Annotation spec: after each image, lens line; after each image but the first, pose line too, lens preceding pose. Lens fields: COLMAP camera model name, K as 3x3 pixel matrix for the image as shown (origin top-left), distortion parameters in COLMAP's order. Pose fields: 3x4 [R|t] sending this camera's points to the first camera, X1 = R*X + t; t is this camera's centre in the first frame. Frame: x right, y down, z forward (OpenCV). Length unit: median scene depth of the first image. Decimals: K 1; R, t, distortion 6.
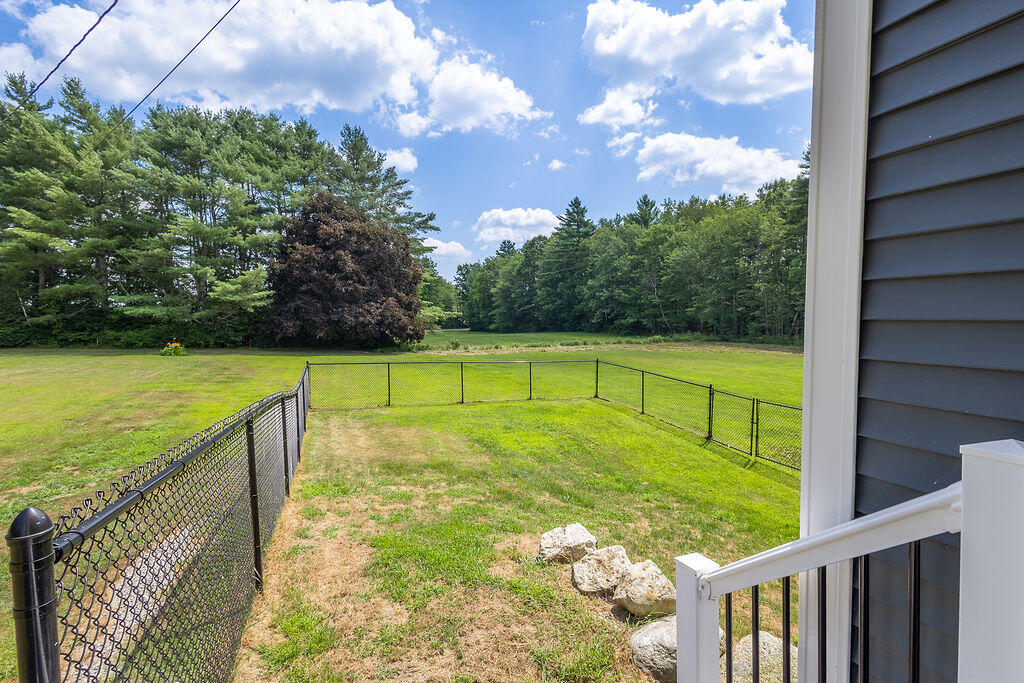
lens RADIAL K [[477.2, 0, 512.0], [0, 477.2, 341.5], [0, 0, 1]] dist [0.010772, -0.000218]
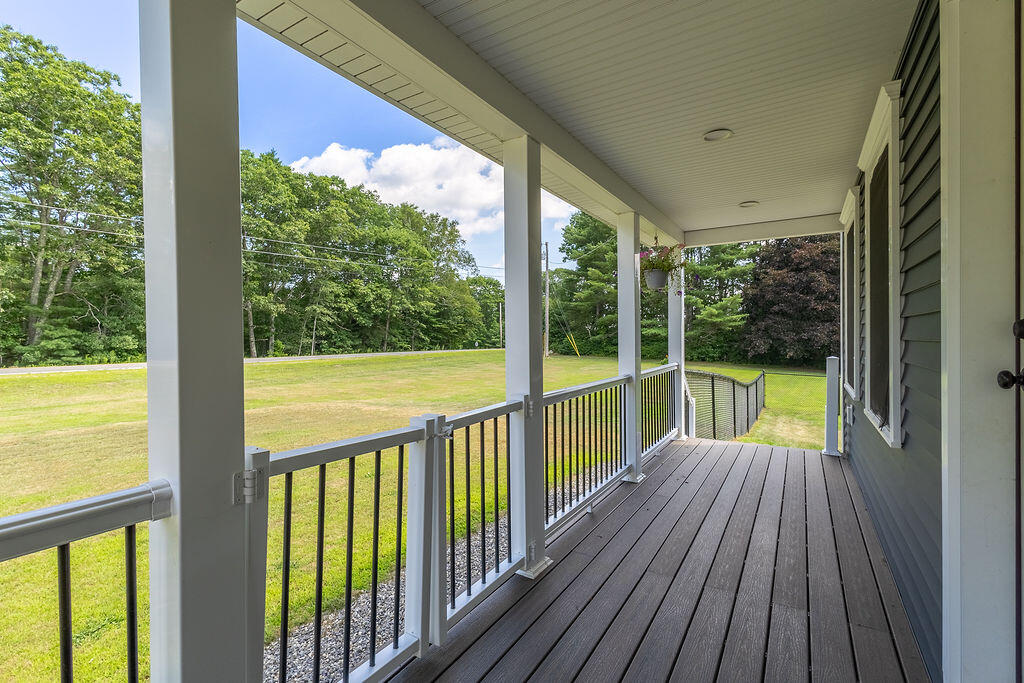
lens RADIAL K [[477.2, 0, 512.0], [0, 477.2, 341.5], [0, 0, 1]] dist [0.010772, -0.000218]
pose [[0.598551, 0.008993, -0.801034, 0.073500], [-0.044878, 0.998743, -0.022321, 0.011377], [0.799827, 0.049309, 0.598202, -0.111032]]
